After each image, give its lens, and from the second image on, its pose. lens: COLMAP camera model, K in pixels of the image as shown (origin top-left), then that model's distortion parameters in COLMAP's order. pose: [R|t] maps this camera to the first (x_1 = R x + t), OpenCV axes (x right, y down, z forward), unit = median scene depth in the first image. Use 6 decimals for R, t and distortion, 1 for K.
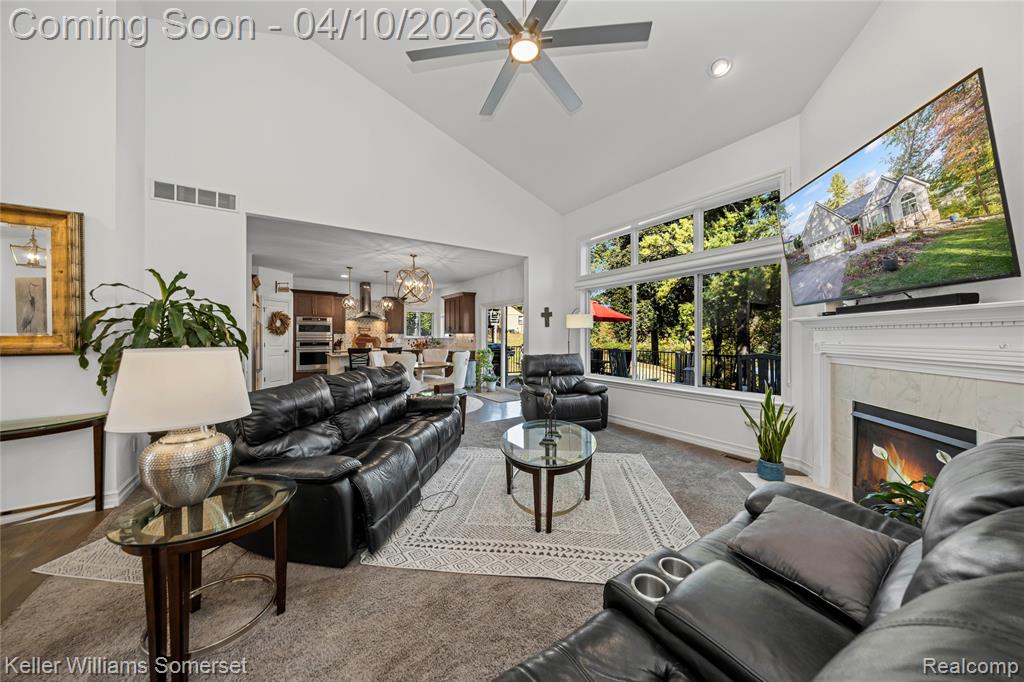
lens RADIAL K [[354.3, 0, 519.9], [0, 354.3, 340.7], [0, 0, 1]] dist [-0.000352, 0.000055]
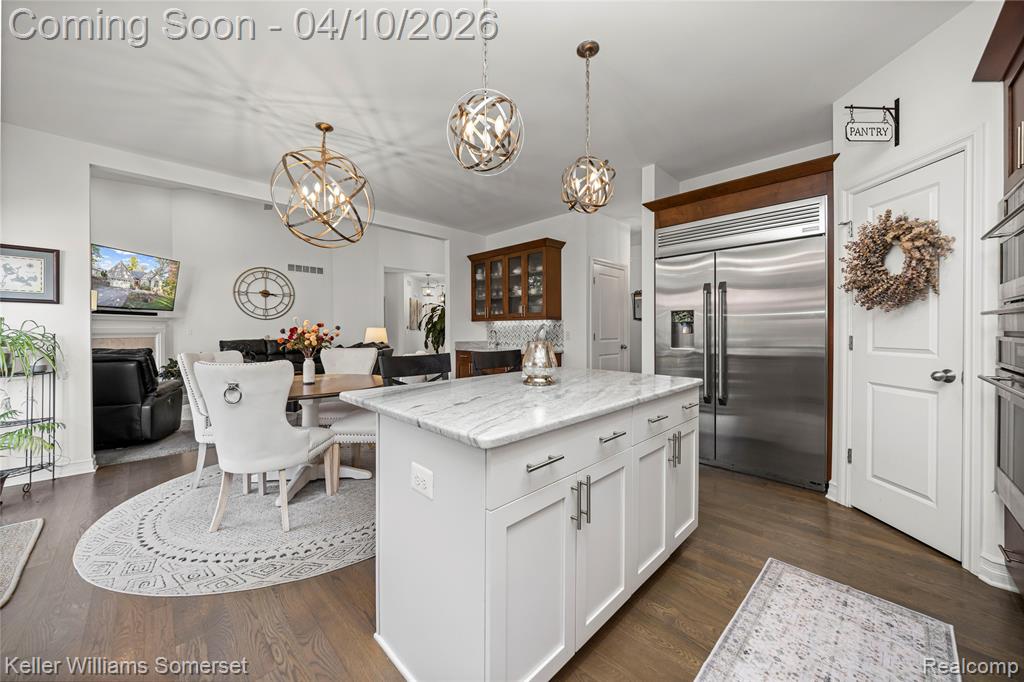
lens RADIAL K [[385.5, 0, 528.9], [0, 385.5, 338.1], [0, 0, 1]] dist [-0.016710, -0.000750]
pose [[-0.979179, -0.003582, -0.202968, -0.330858], [-0.008071, 0.999741, 0.021293, 0.002329], [0.202839, 0.022488, -0.978954, 1.096971]]
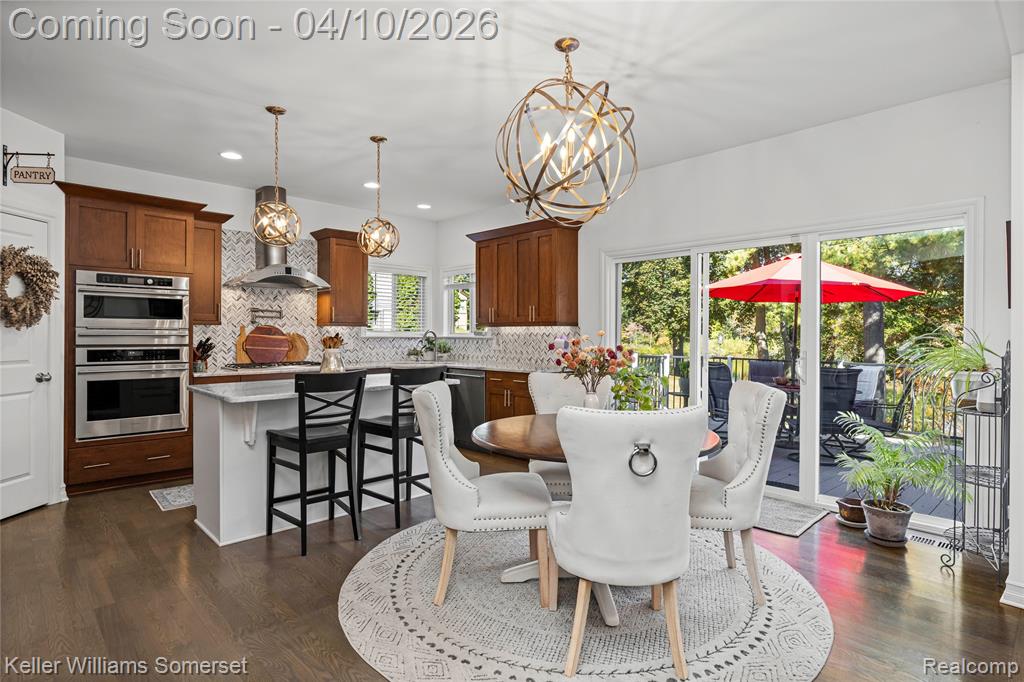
lens RADIAL K [[533.0, 0, 512.3], [0, 533.0, 335.8], [0, 0, 1]] dist [-0.005754, 0.000013]
pose [[0.986675, -0.001937, 0.162690, -0.305073], [0.003944, 0.999920, -0.012014, -0.000994], [-0.162654, 0.012496, 0.986604, 0.441383]]
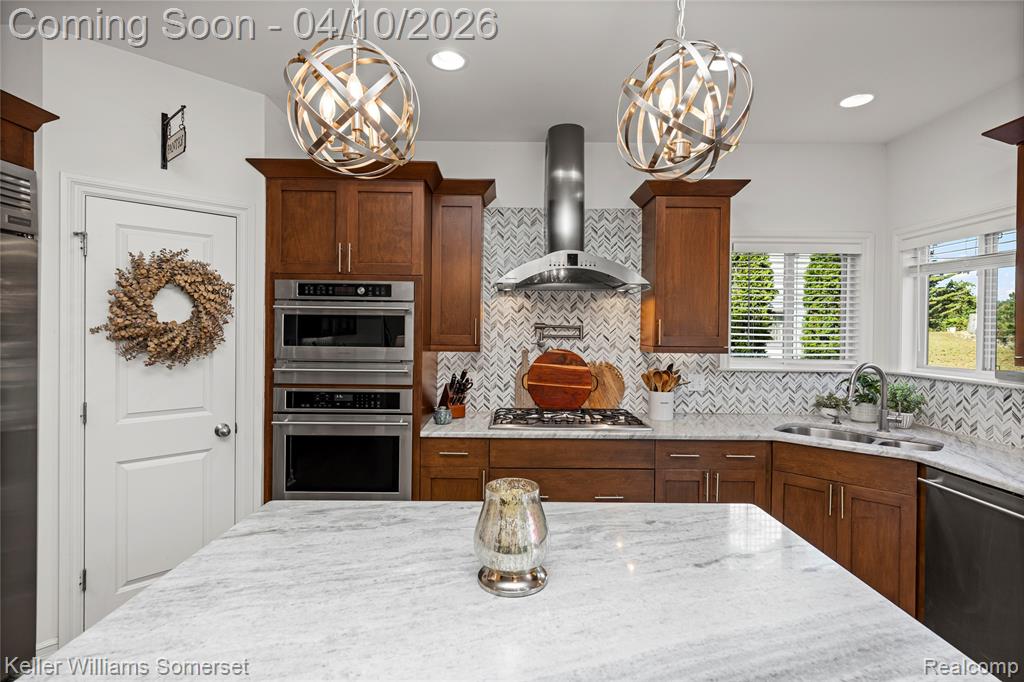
lens RADIAL K [[489.7, 0, 510.5], [0, 489.7, 333.1], [0, 0, 1]] dist [0.000756, -0.004806]
pose [[0.822168, 0.009548, -0.569165, -0.308297], [-0.015402, 0.999866, -0.005475, -0.032306], [0.569037, 0.013268, 0.822205, 0.787783]]
